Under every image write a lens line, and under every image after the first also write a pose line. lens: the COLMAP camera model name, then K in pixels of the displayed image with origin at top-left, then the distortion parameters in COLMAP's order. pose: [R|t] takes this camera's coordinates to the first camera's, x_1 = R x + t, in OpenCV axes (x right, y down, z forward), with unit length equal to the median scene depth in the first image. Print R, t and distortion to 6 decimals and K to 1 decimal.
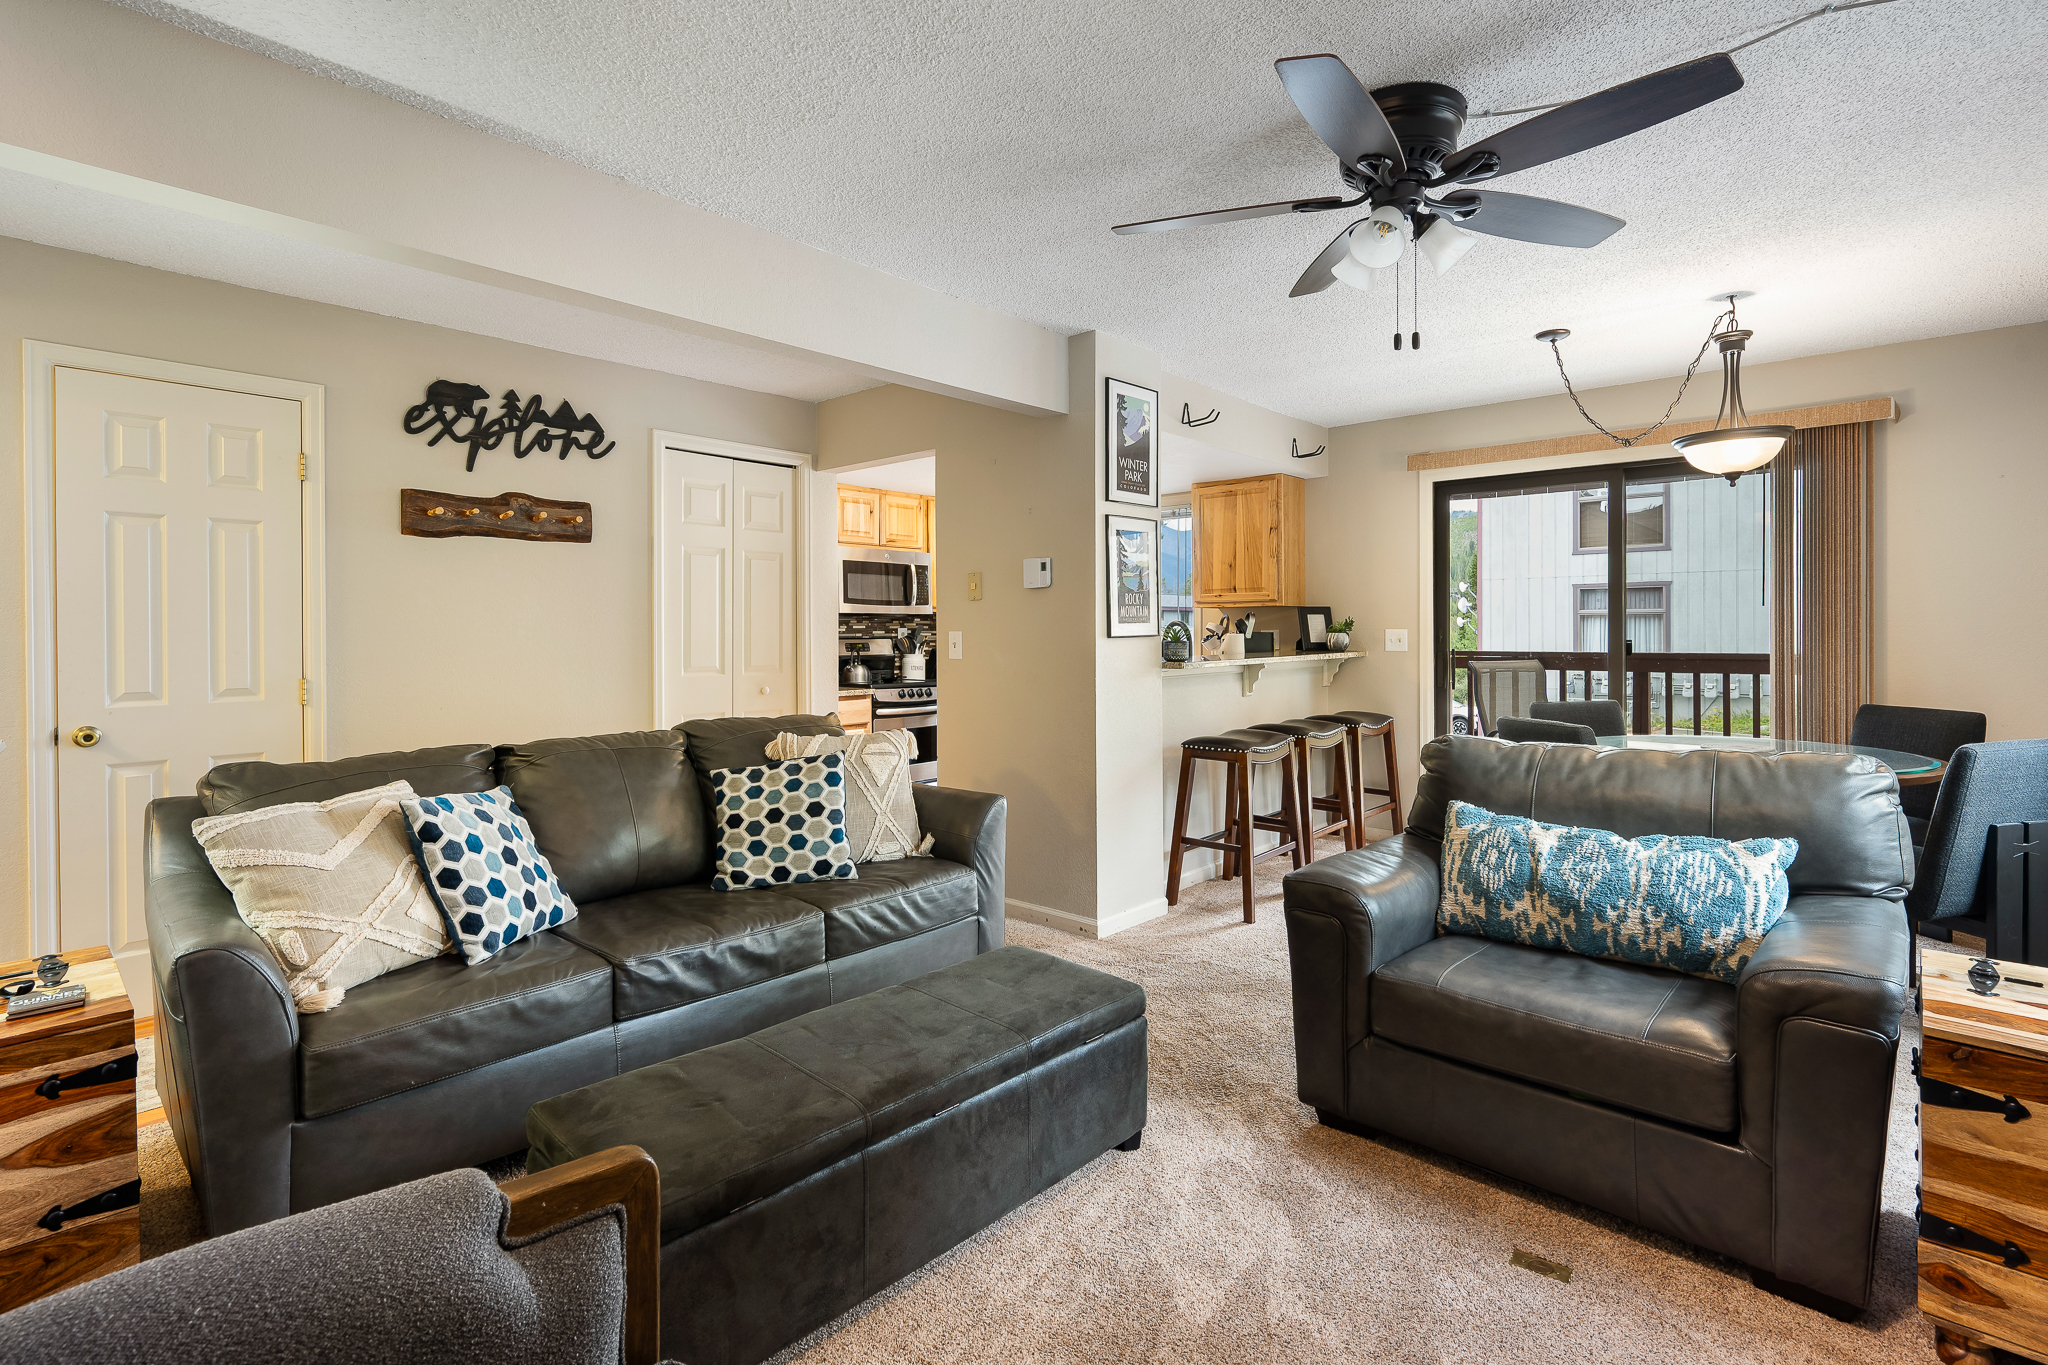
lens RADIAL K [[916.8, 0, 1066.9], [0, 916.8, 632.5], [0, 0, 1]] dist [-0.001252, -0.000112]
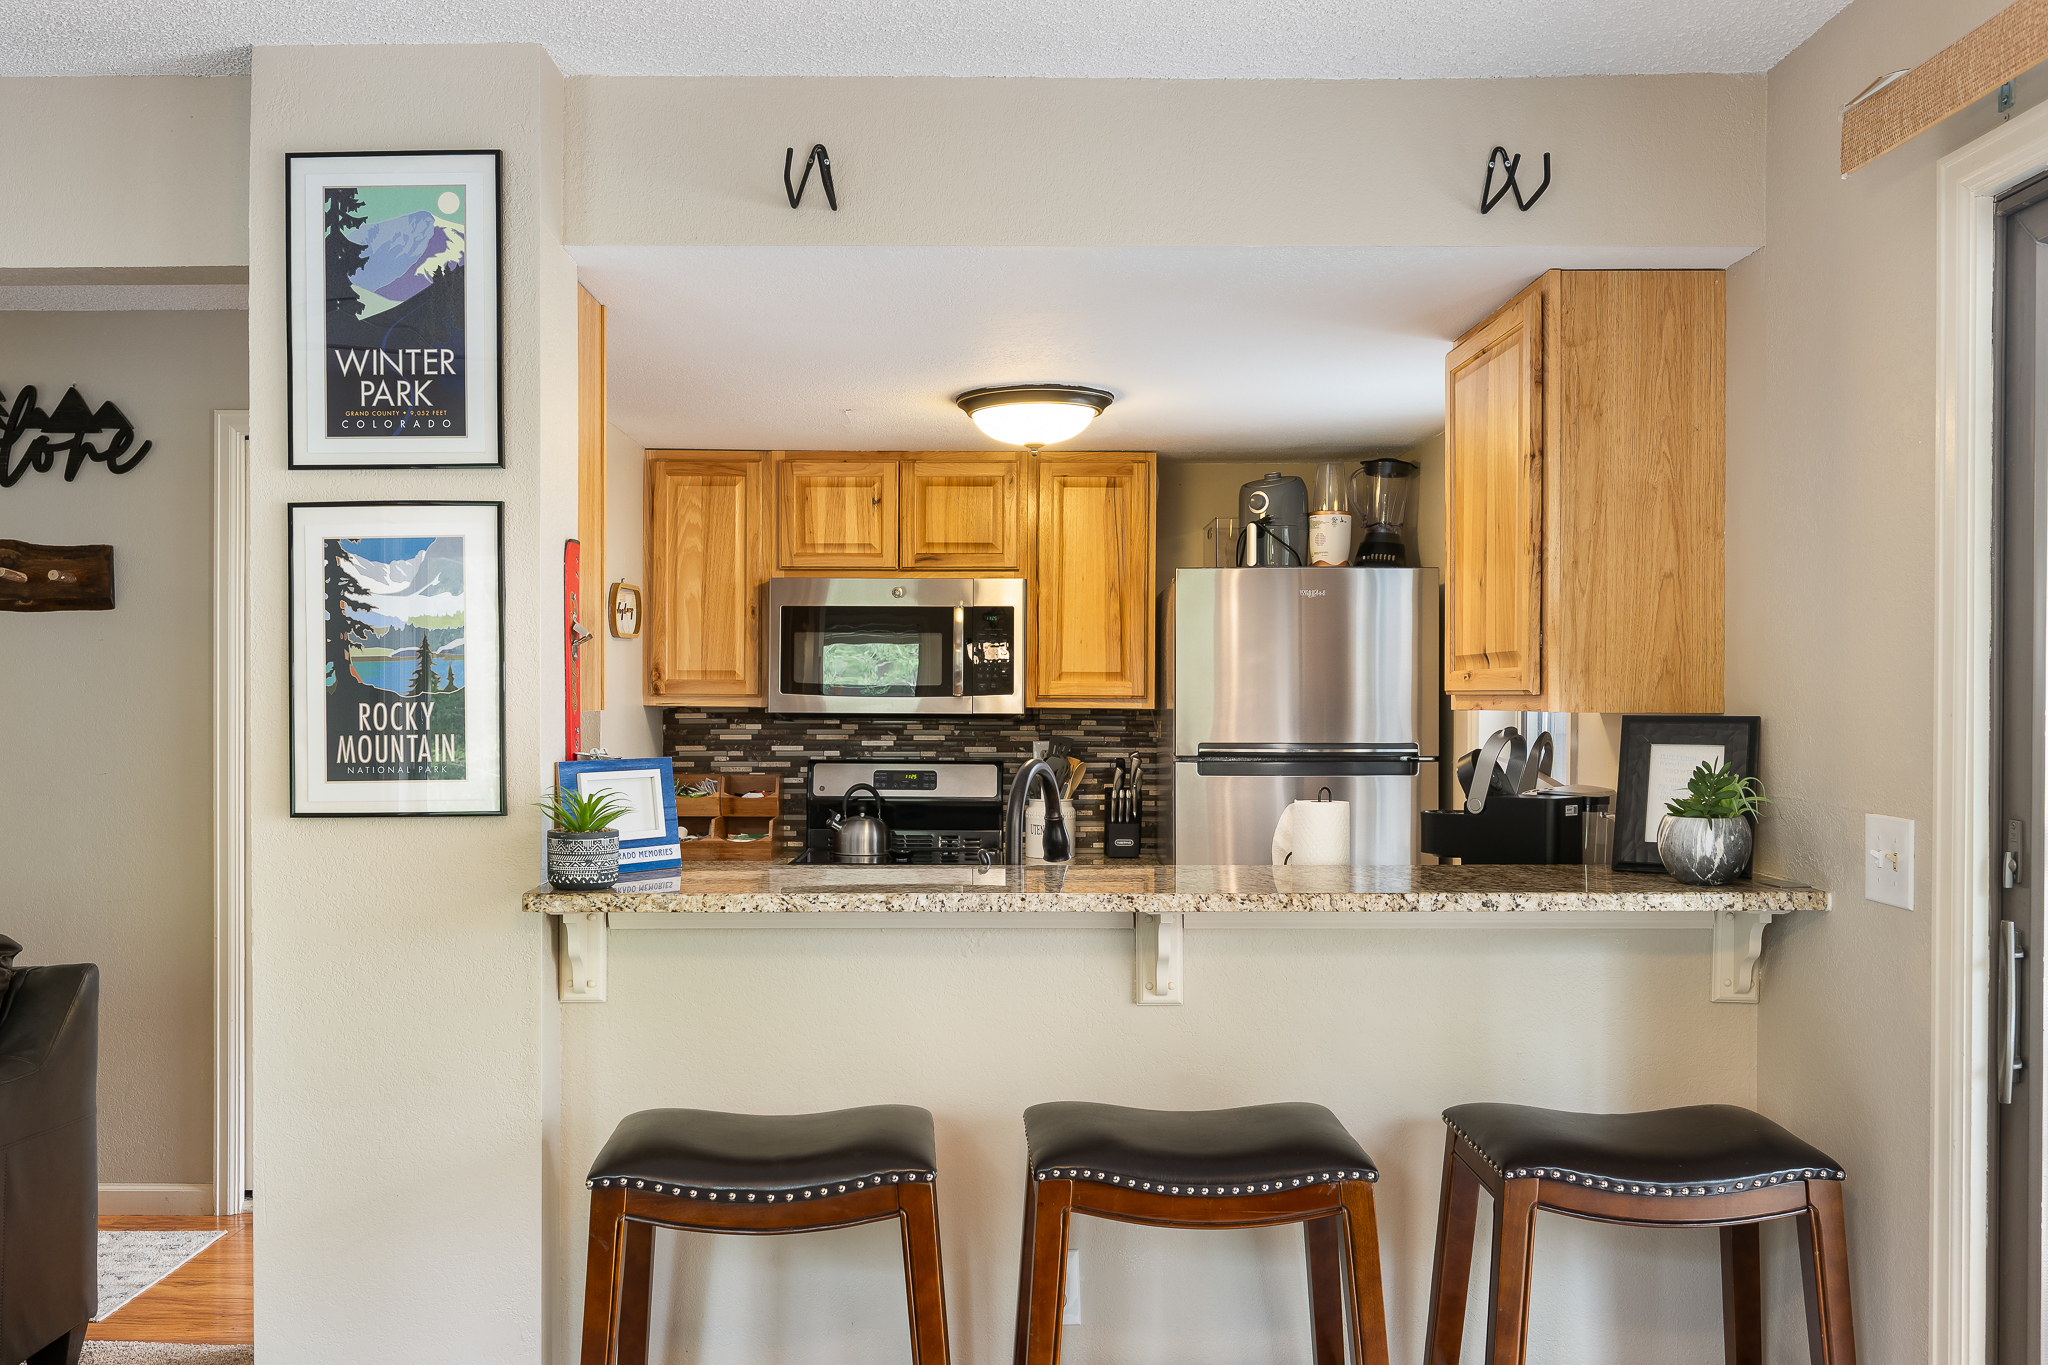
lens RADIAL K [[1674.1, 0, 1019.5], [0, 1674.1, 703.3], [0, 0, 1]] dist [0.001228, 0.000613]
pose [[0.661703, 0.010938, -0.749686, 0.563702], [-0.010409, 0.999931, 0.005403, -0.035650], [0.749694, 0.004228, 0.661772, 0.541660]]
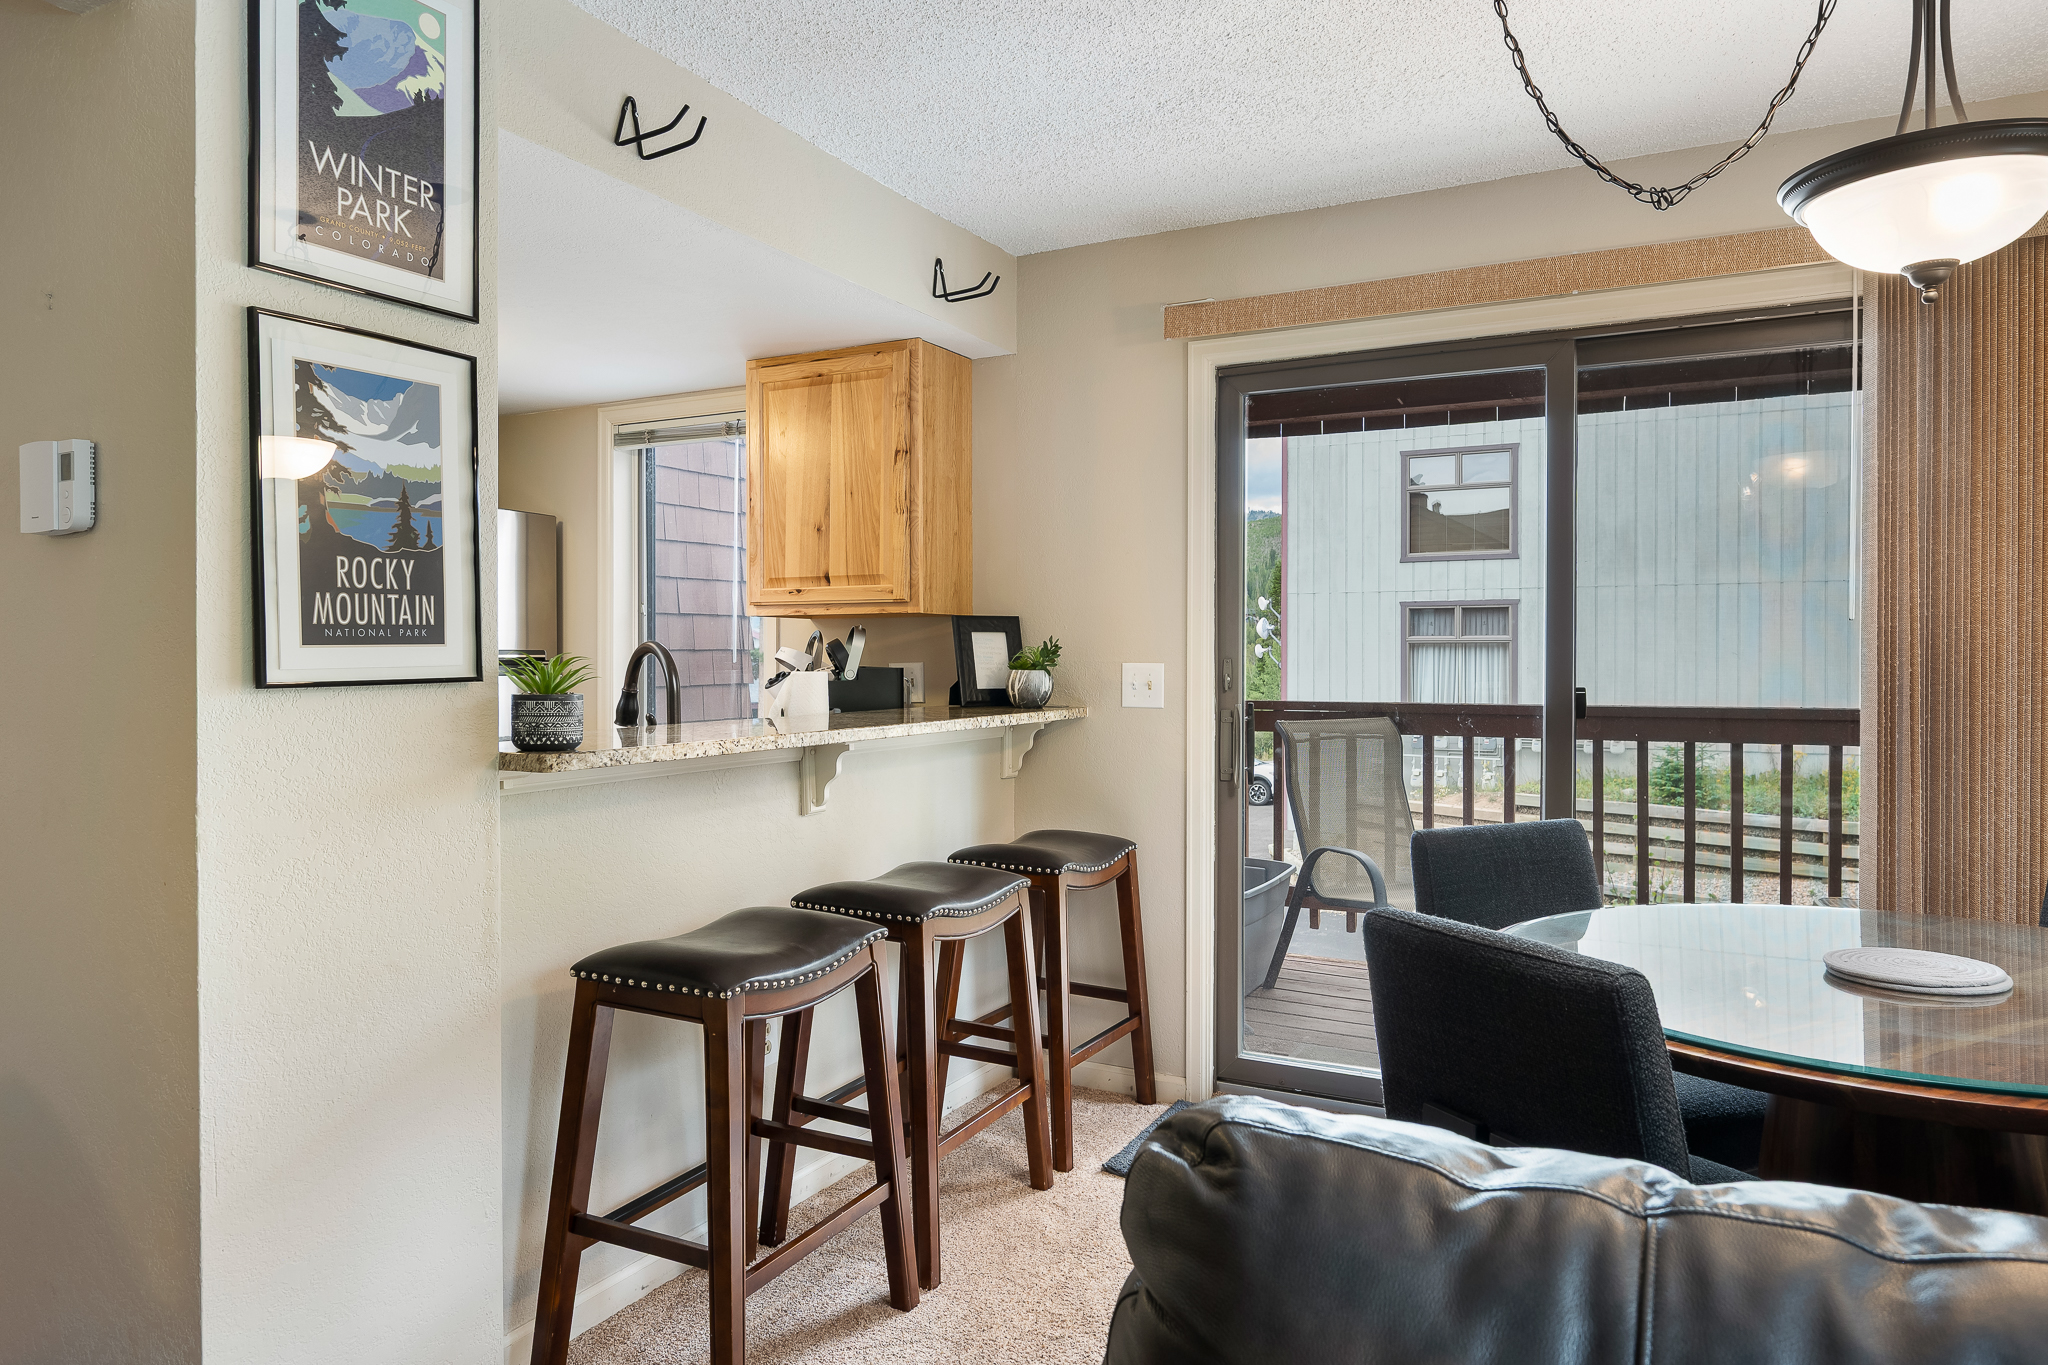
lens RADIAL K [[1271.8, 0, 1027.1], [0, 1271.8, 659.8], [0, 0, 1]] dist [0.003932, -0.000203]
pose [[0.974773, 0.005362, 0.223136, 0.150423], [-0.004747, 0.999983, -0.003293, -0.002878], [-0.223150, 0.002150, 0.974782, 0.357503]]
